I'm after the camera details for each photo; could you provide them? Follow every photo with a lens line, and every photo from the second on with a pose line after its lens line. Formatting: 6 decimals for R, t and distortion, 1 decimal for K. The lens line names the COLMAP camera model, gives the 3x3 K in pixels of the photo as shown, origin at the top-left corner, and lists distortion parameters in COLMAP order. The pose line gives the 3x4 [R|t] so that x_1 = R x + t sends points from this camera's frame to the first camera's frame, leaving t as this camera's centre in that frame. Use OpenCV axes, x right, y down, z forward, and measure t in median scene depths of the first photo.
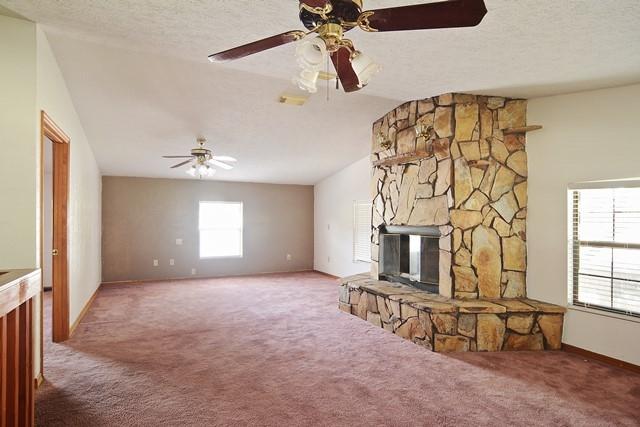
lens RADIAL K [[350.1, 0, 321.5], [0, 350.1, 217.7], [0, 0, 1]] dist [-0.014505, -0.000609]
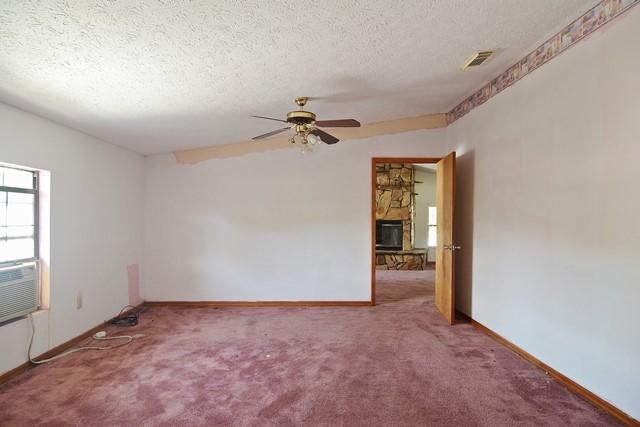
lens RADIAL K [[350.1, 0, 320.1], [0, 350.1, 216.7], [0, 0, 1]] dist [-0.014505, -0.000609]
pose [[0.417519, -0.004084, 0.908659, -1.884081], [-0.014275, 0.999837, 0.011053, -0.015391], [-0.908556, -0.017586, 0.417392, 0.522092]]
